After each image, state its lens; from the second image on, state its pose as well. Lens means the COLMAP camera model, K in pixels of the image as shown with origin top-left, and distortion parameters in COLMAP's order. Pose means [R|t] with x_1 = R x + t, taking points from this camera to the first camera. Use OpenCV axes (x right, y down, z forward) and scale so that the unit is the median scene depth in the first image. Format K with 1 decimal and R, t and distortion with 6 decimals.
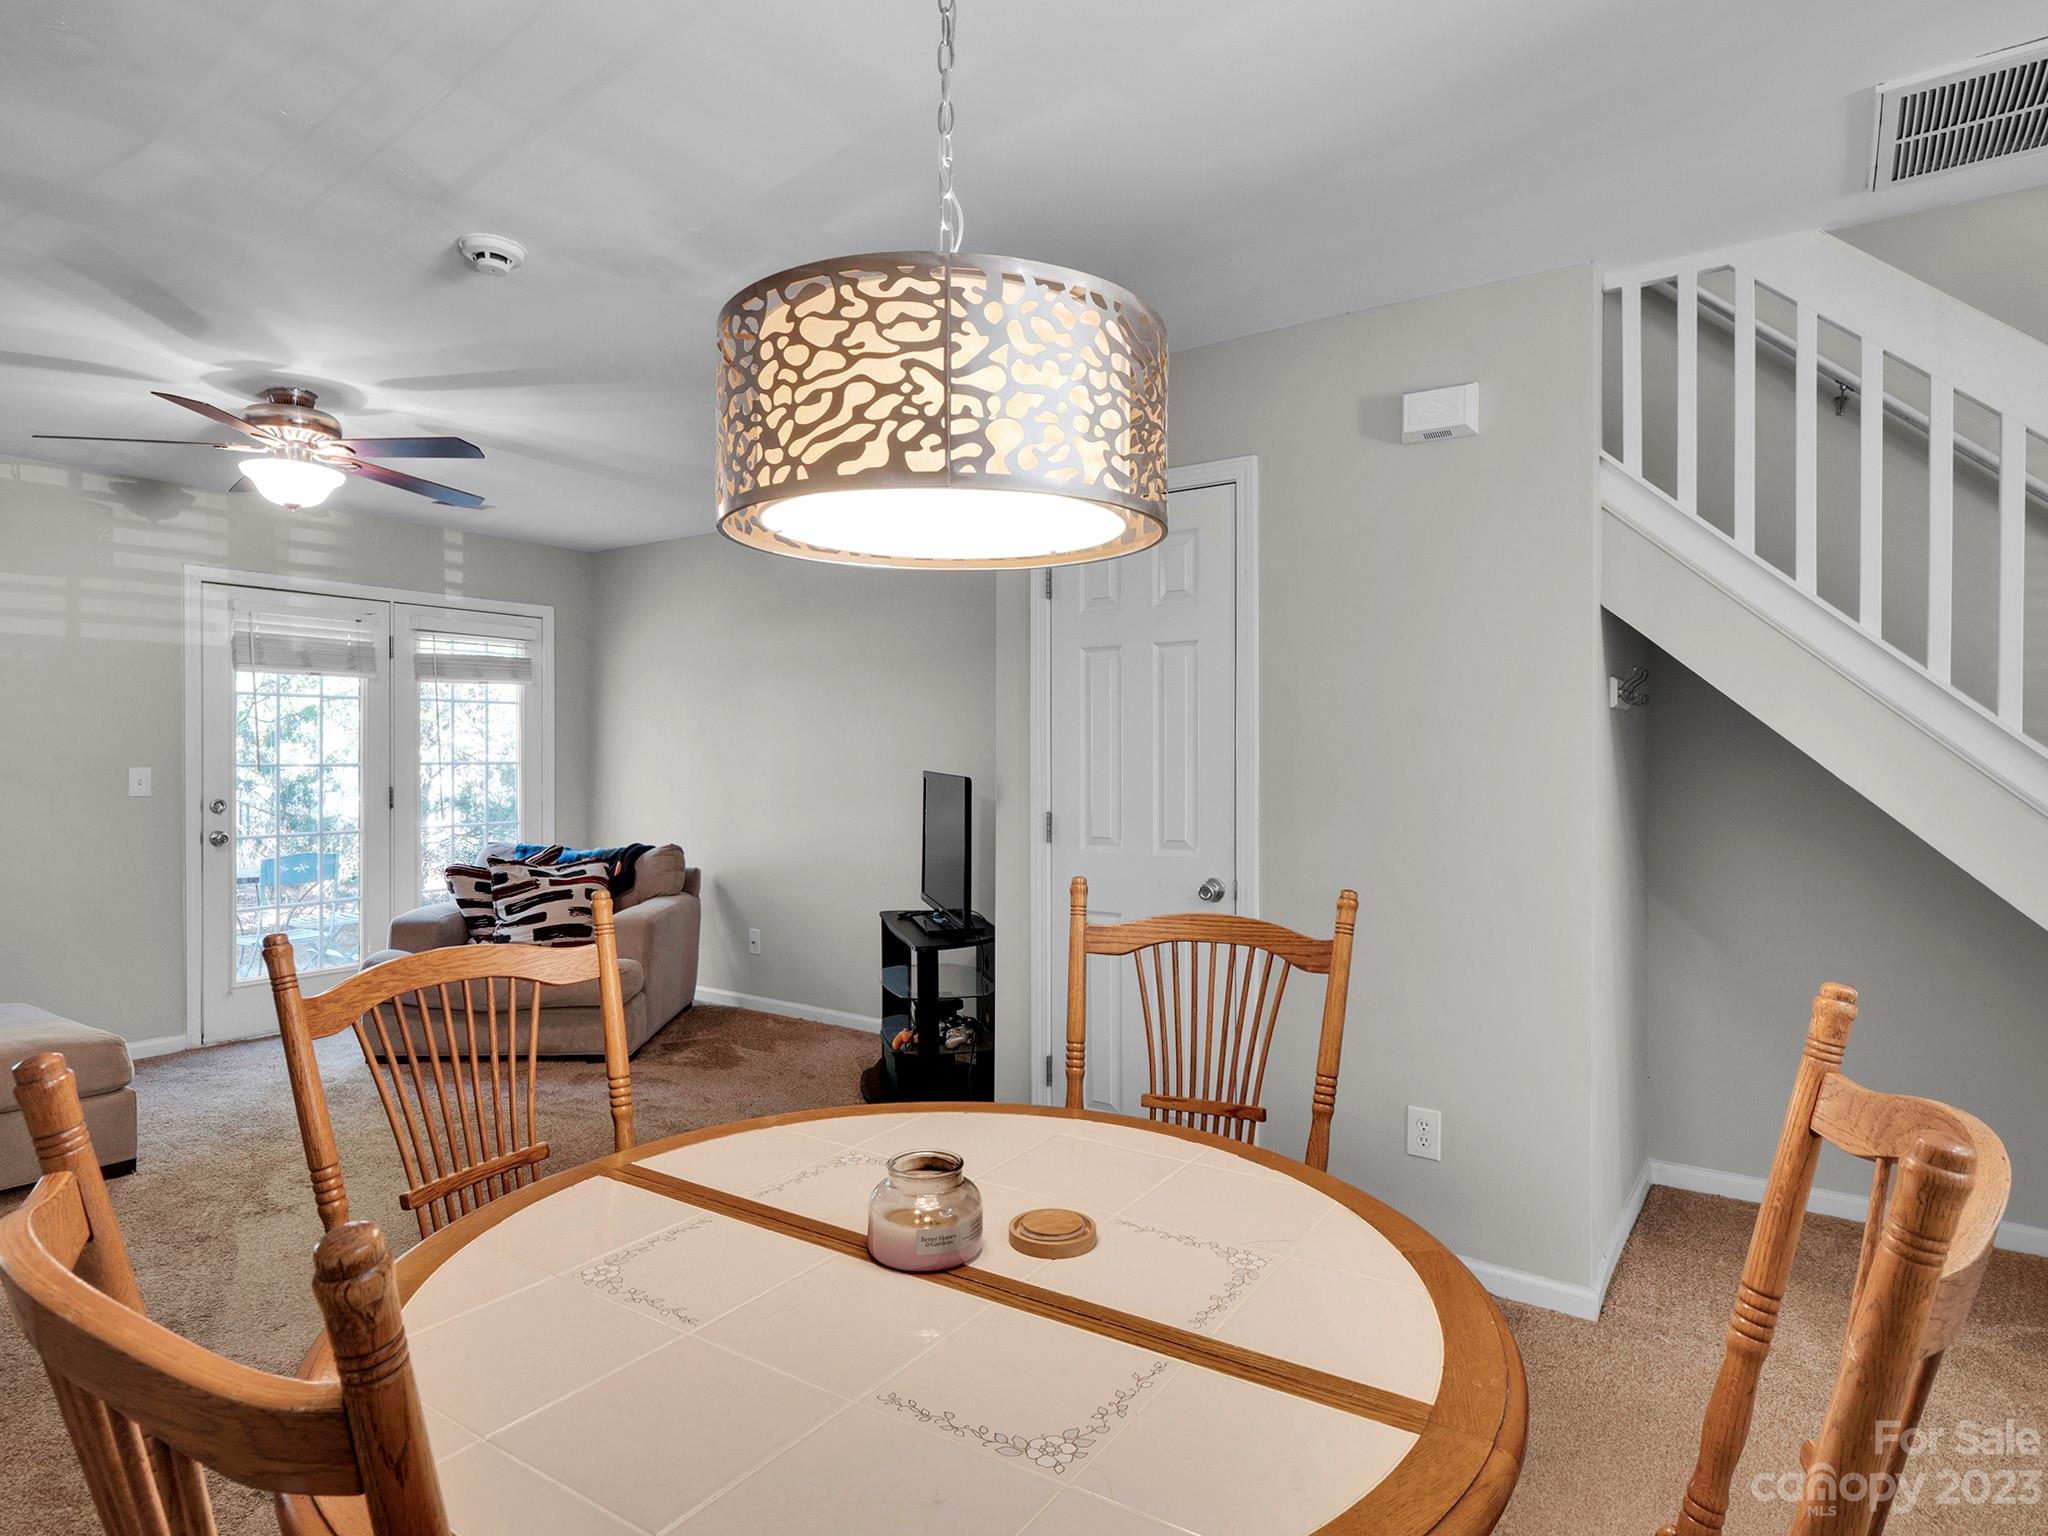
lens RADIAL K [[1139.7, 0, 1015.0], [0, 1139.7, 750.0], [0, 0, 1]] dist [0.000741, -0.003888]
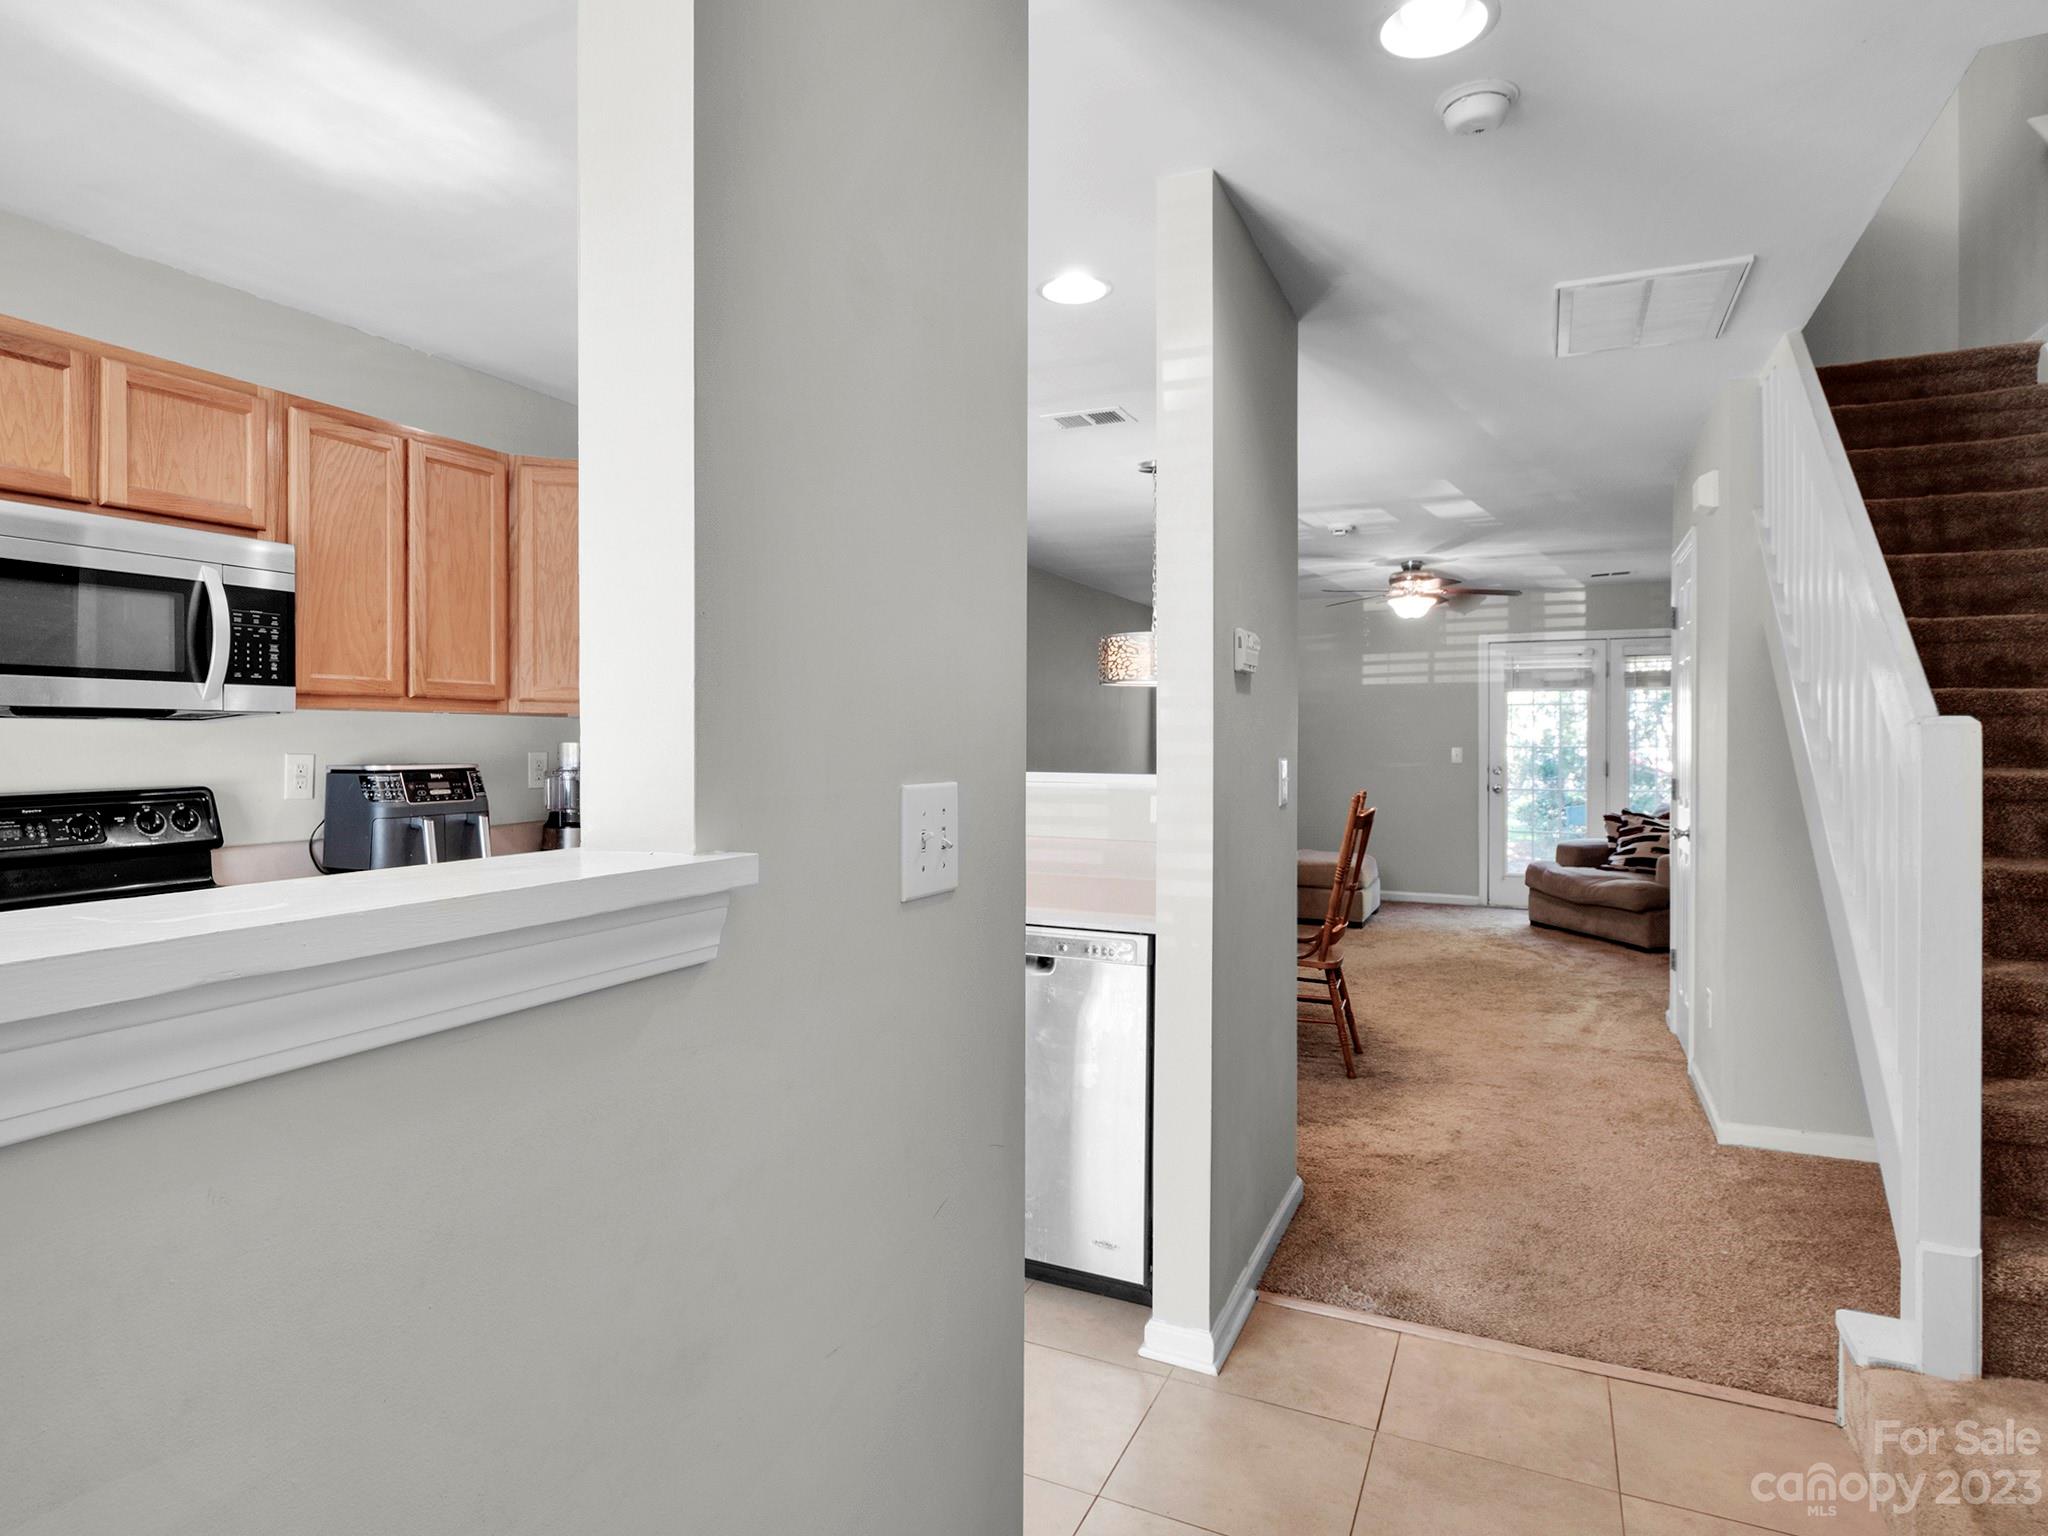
lens RADIAL K [[1139.7, 0, 1015.0], [0, 1139.7, 750.0], [0, 0, 1]] dist [0.000741, -0.003888]
pose [[0.185679, 0.004377, -0.982601, 0.858718], [0.000288, 0.999990, 0.004509, 0.009925], [0.982610, -0.001120, 0.185676, -0.051378]]
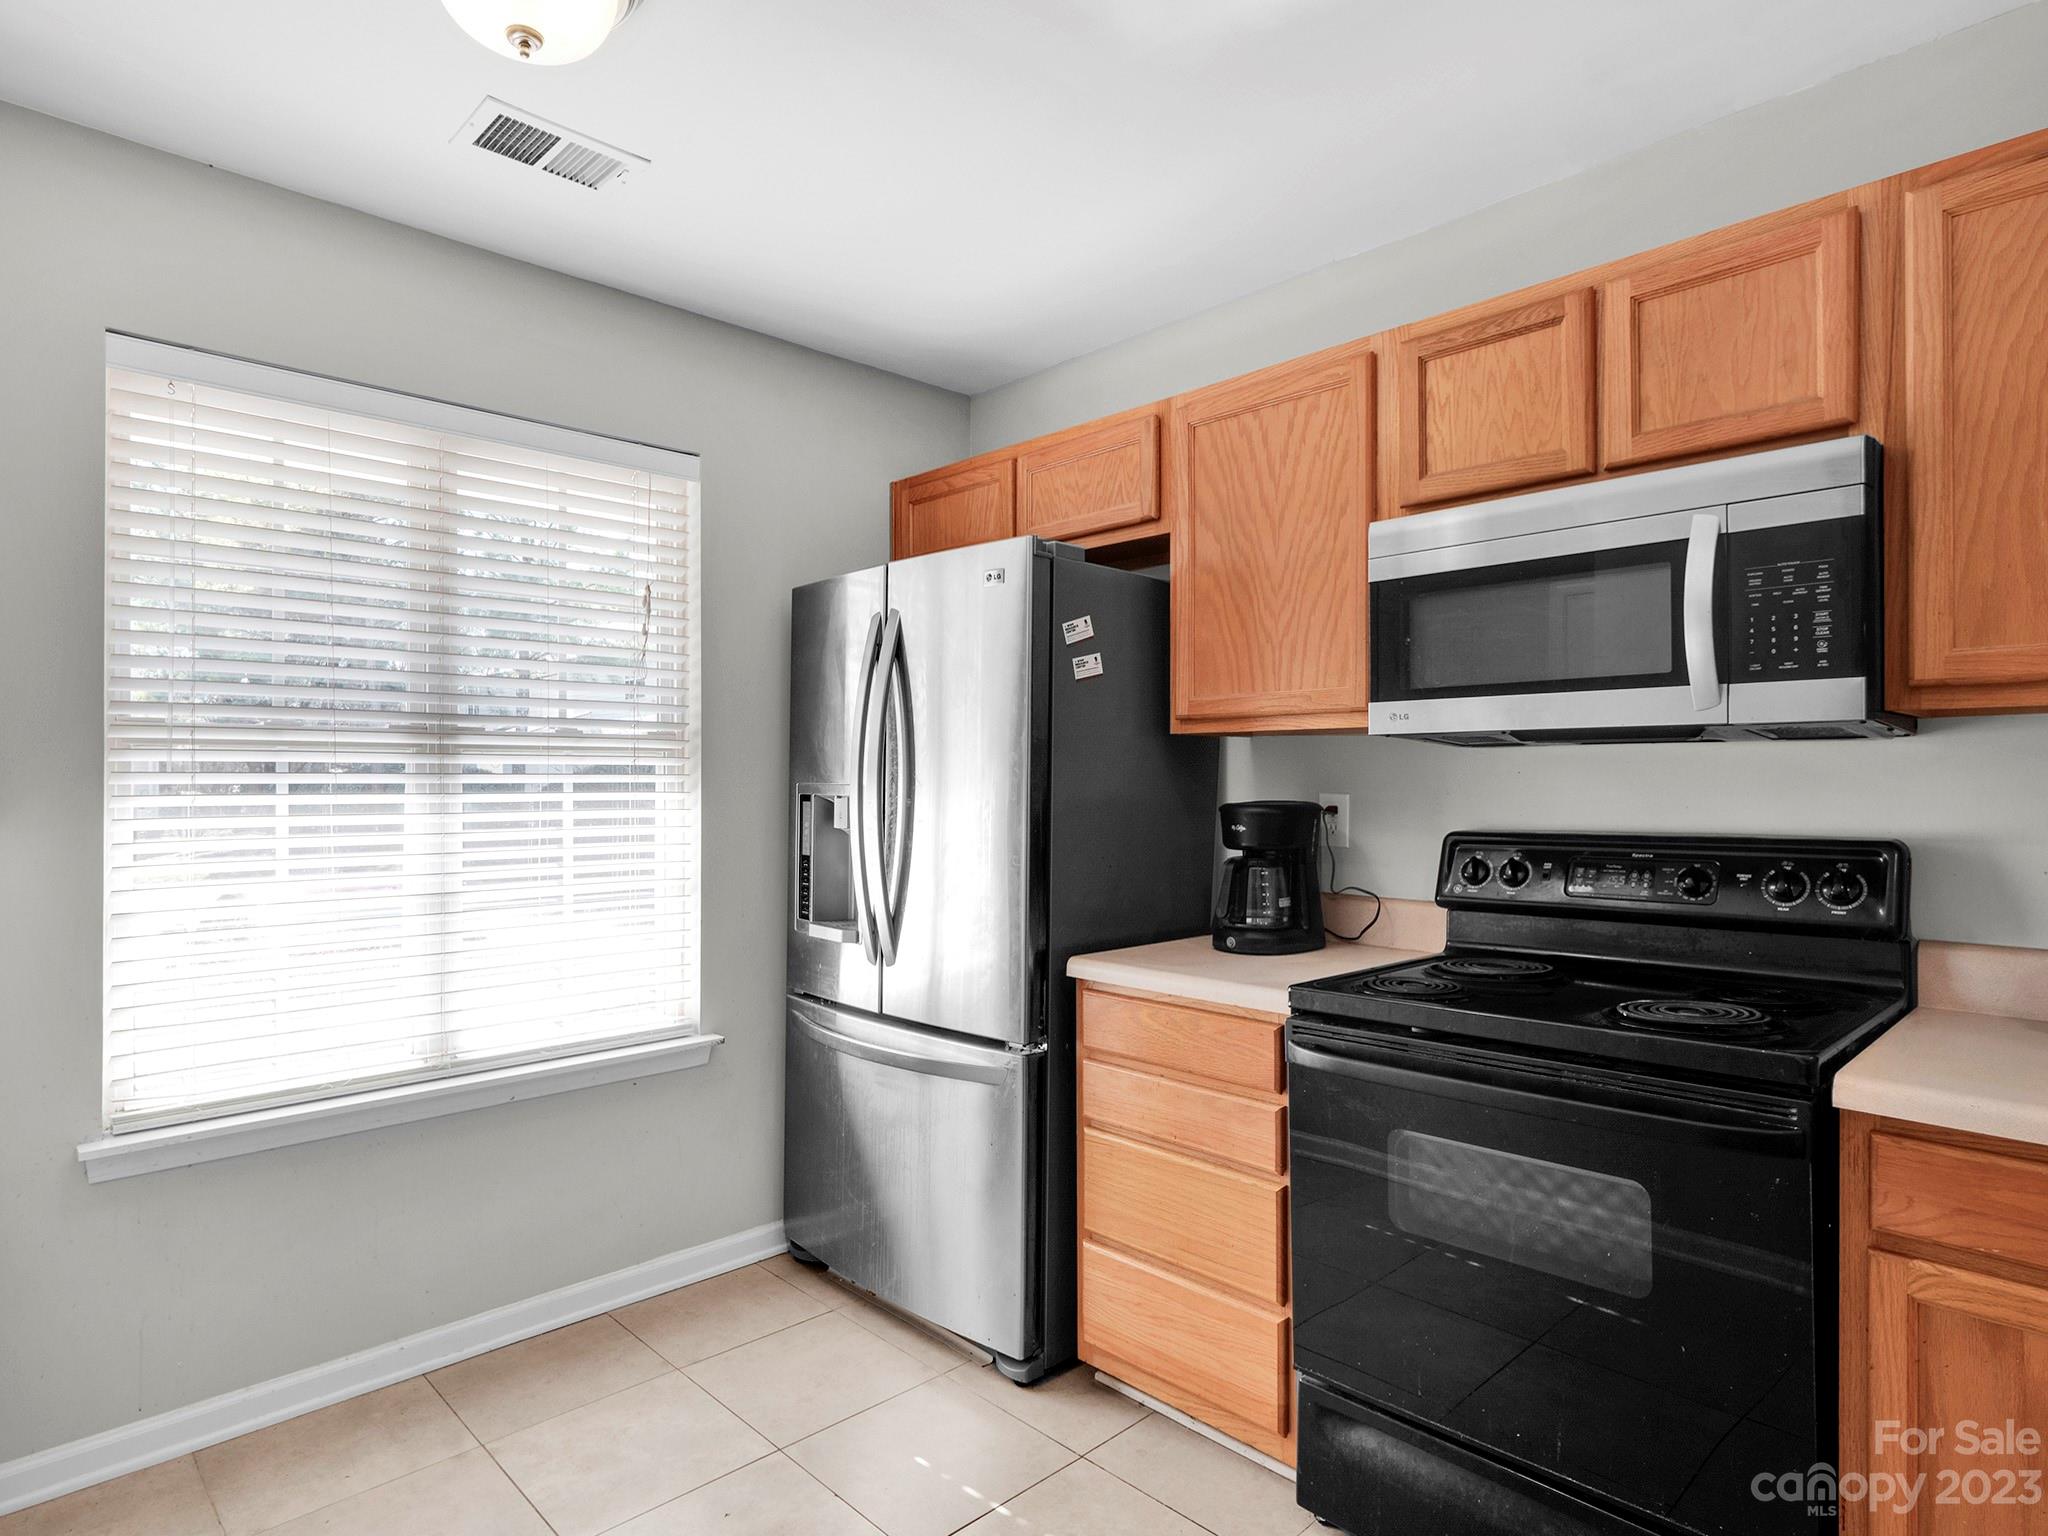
lens RADIAL K [[1132.4, 0, 1015.2], [0, 1132.4, 773.1], [0, 0, 1]] dist [0.000699, -0.003560]
pose [[-0.982630, -0.002996, 0.185552, 0.457320], [-0.003525, 0.999991, -0.002518, 0.010635], [-0.185543, -0.003128, -0.982631, 0.059036]]
